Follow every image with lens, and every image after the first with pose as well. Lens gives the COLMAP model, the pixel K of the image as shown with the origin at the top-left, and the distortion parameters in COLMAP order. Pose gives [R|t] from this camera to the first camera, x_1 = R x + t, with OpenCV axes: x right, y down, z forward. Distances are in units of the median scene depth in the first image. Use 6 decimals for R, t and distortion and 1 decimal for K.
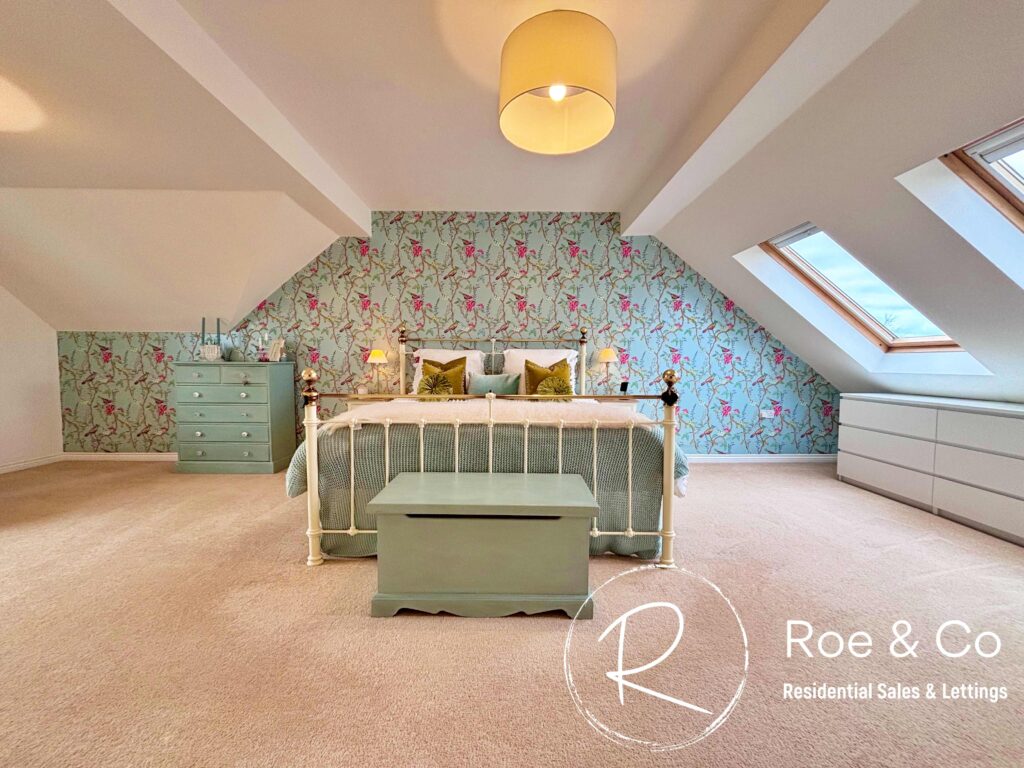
lens RADIAL K [[412.7, 0, 511.9], [0, 412.7, 386.8], [0, 0, 1]] dist [-0.002898, 0.001771]
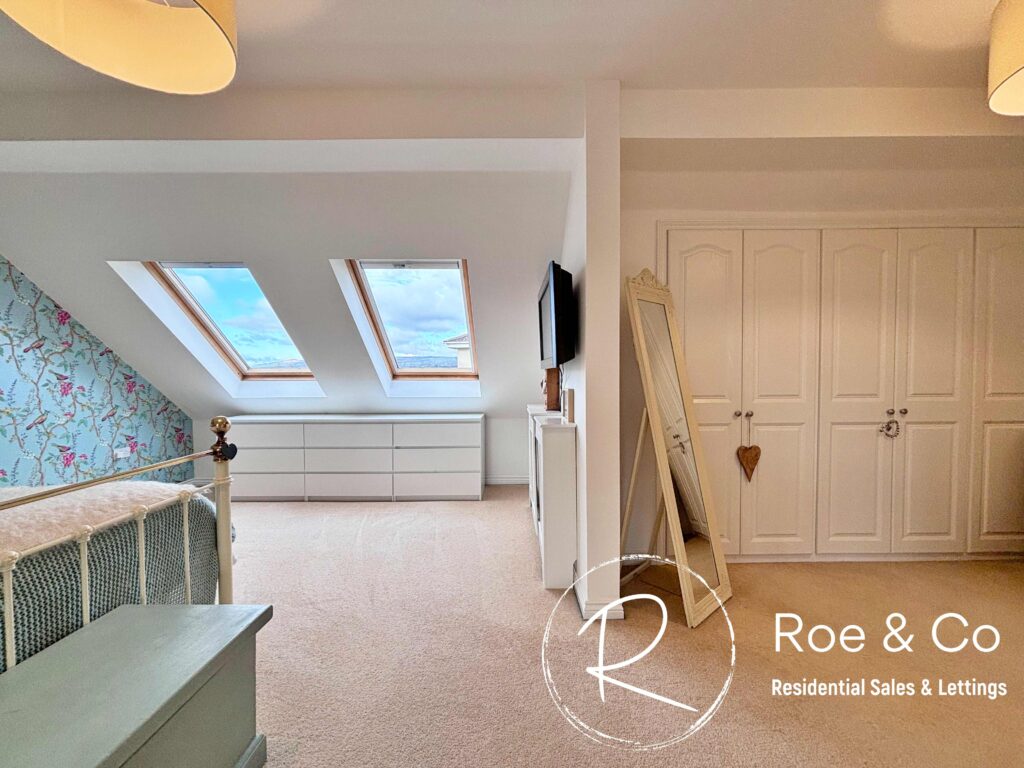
lens RADIAL K [[412.7, 0, 512.4], [0, 412.7, 384.3], [0, 0, 1]] dist [-0.002898, 0.001771]
pose [[0.005035, -0.025787, 0.999655, -0.216248], [0.065521, 0.997528, 0.025402, -0.044173], [-0.997839, 0.065370, 0.006712, 0.200114]]
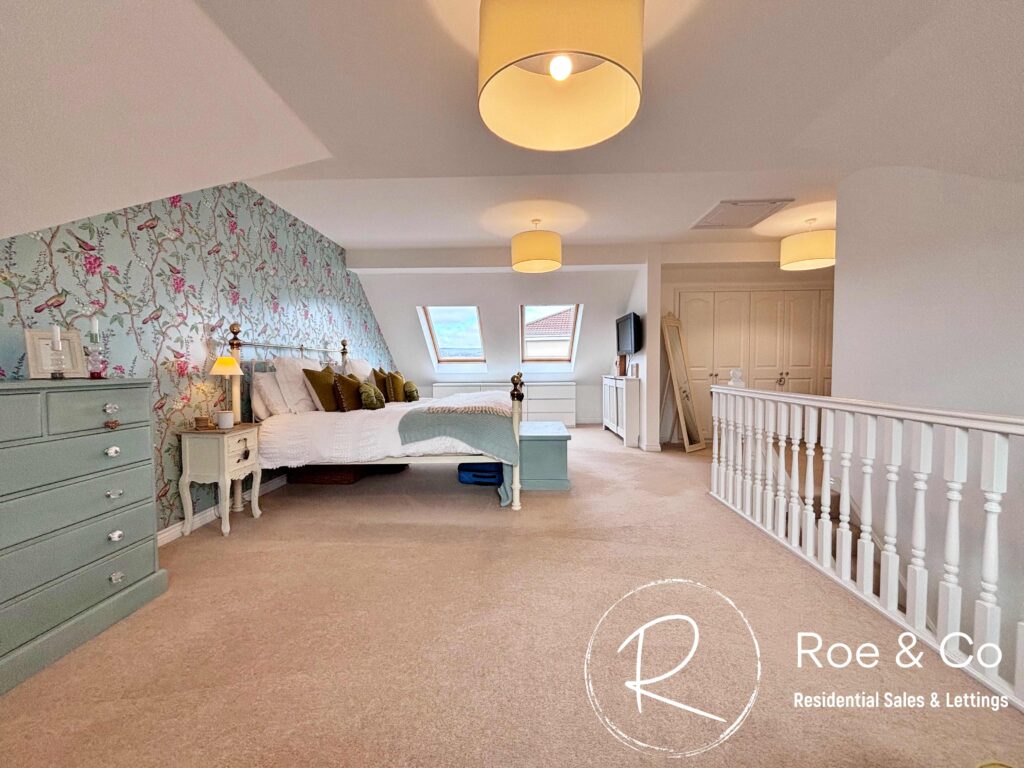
lens RADIAL K [[412.7, 0, 508.7], [0, 412.7, 380.8], [0, 0, 1]] dist [-0.002898, 0.001771]
pose [[0.038446, -0.043062, 0.998332, -0.982814], [0.068046, 0.996865, 0.040378, -0.043361], [-0.996941, 0.066380, 0.041256, 0.483271]]
